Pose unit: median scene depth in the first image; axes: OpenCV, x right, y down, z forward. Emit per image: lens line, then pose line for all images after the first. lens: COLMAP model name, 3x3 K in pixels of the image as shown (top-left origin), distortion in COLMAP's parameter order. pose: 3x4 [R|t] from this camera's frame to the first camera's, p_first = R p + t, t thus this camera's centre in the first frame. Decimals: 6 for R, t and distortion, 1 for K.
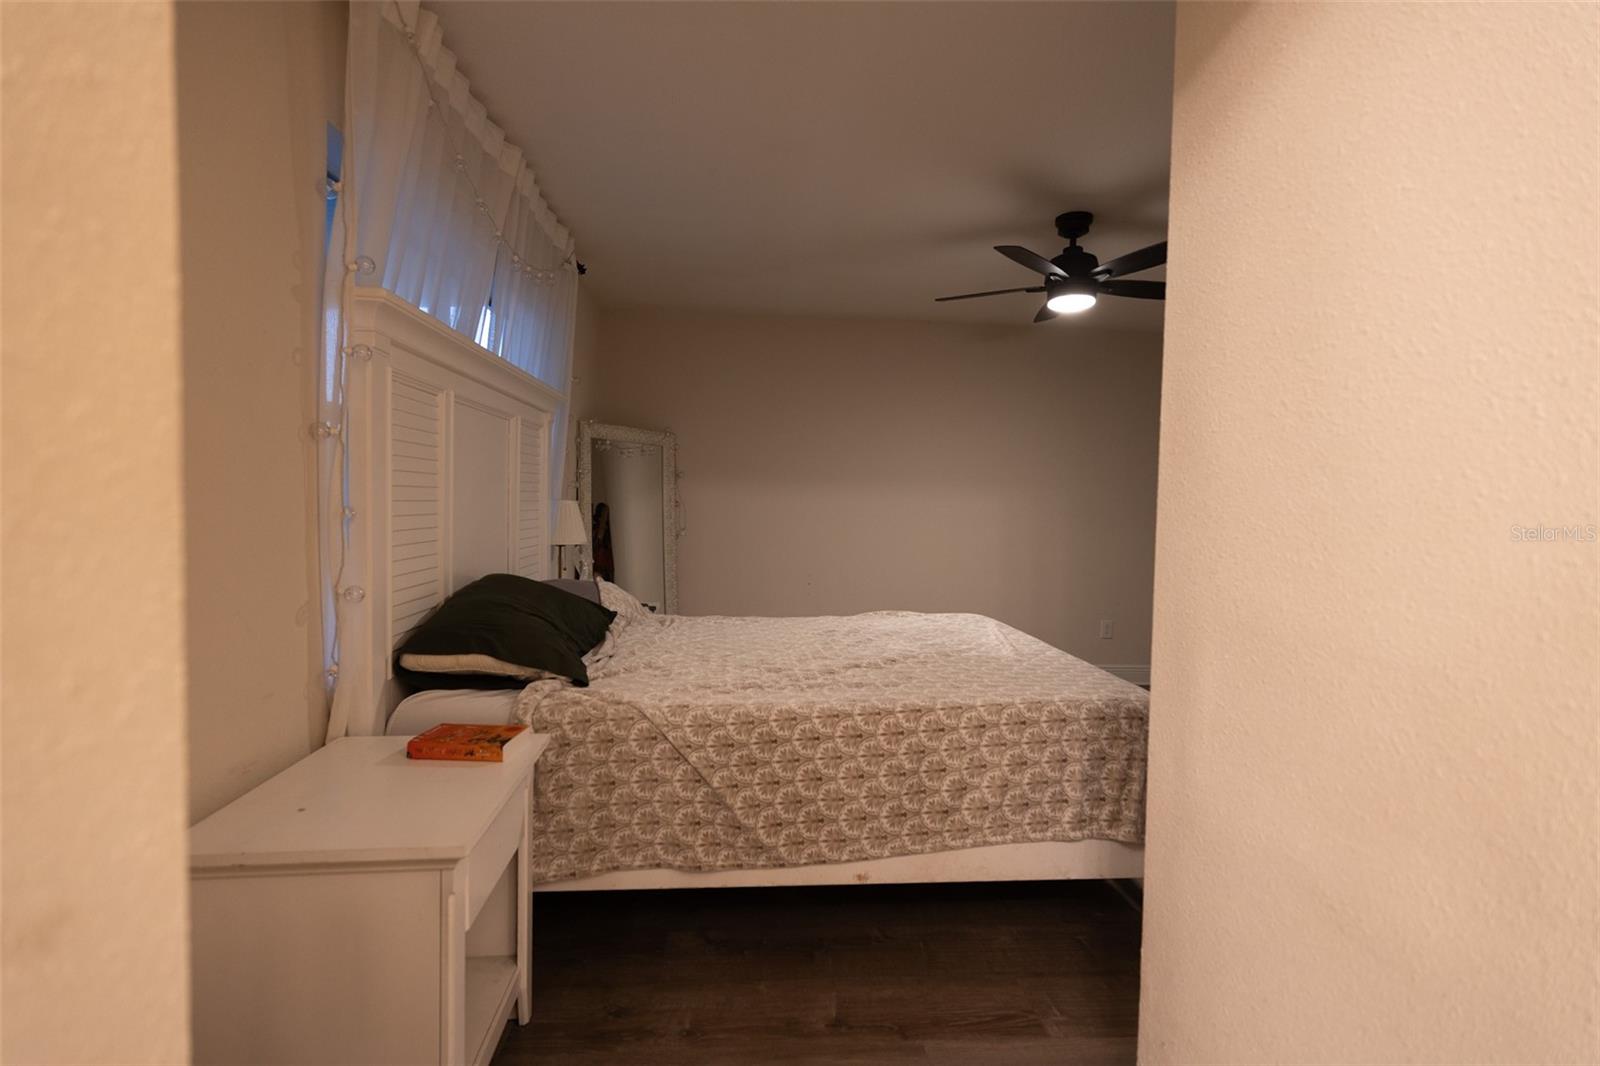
lens RADIAL K [[730.8, 0, 796.9], [0, 730.8, 528.5], [0, 0, 1]] dist [0.026942, 0.000383]
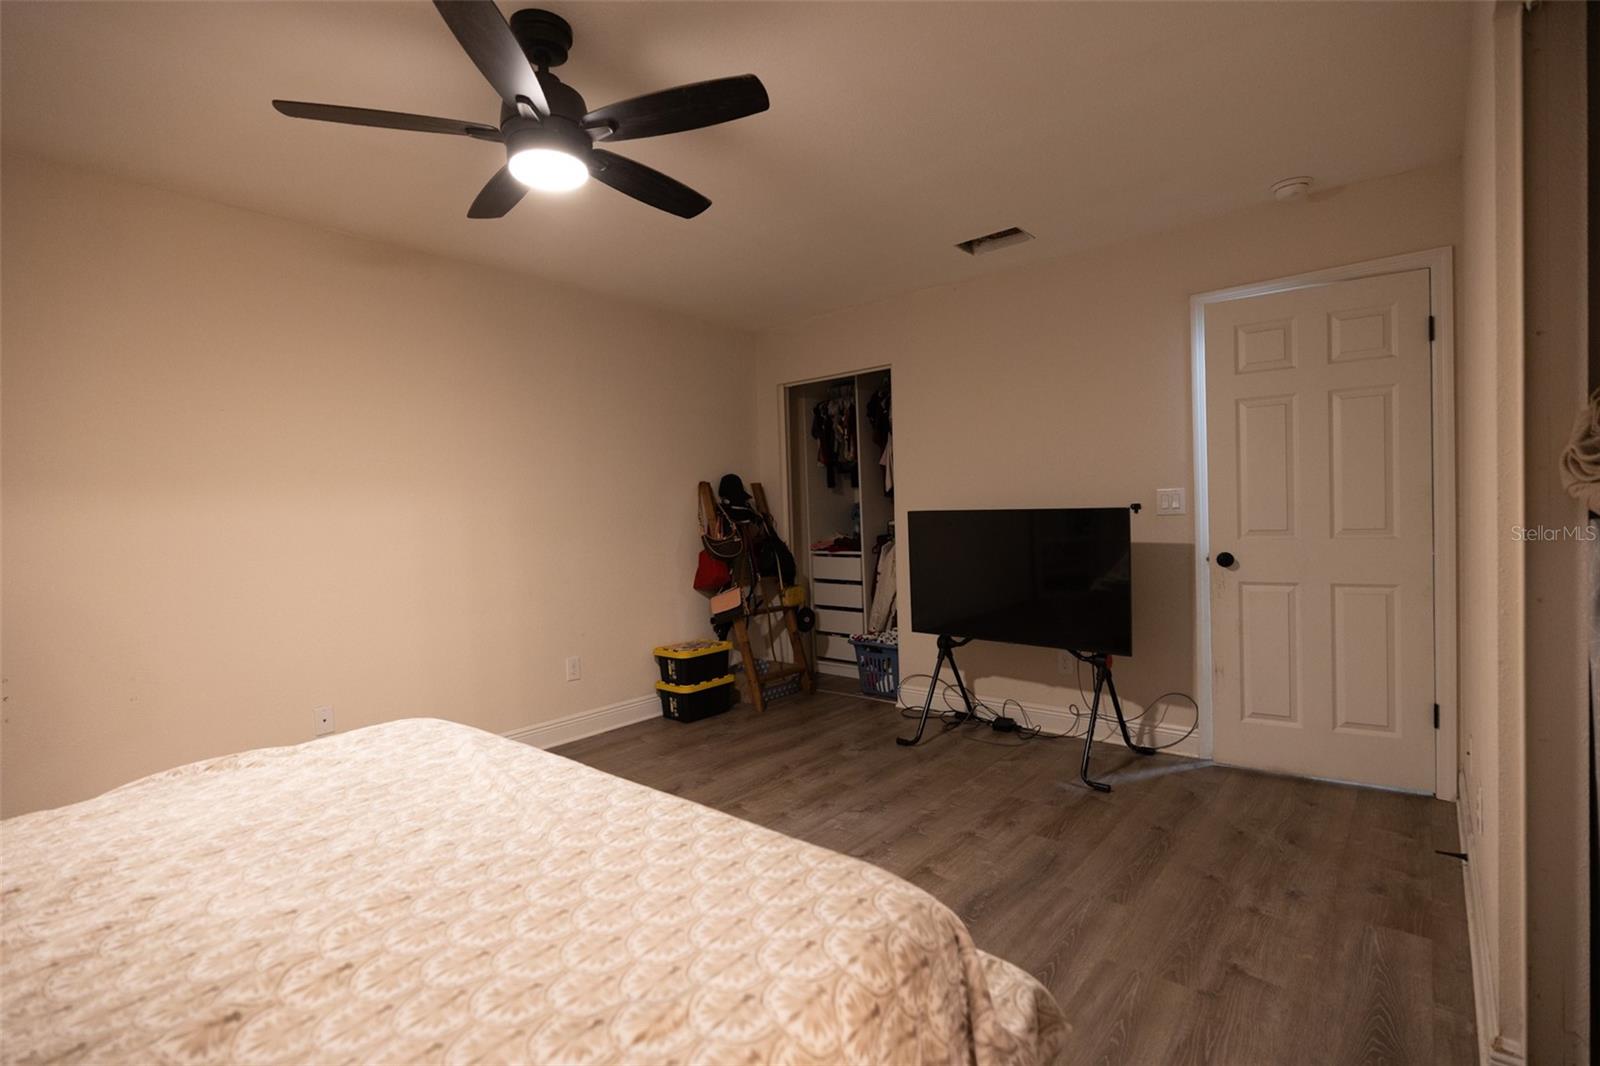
lens RADIAL K [[763.6, 0, 797.0], [0, 763.6, 532.4], [0, 0, 1]] dist [-0.003313, -0.000475]
pose [[0.712060, -0.059544, 0.699590, 0.065221], [0.066002, 0.997662, 0.017735, -0.008113], [-0.699010, 0.033546, 0.714325, 0.433720]]
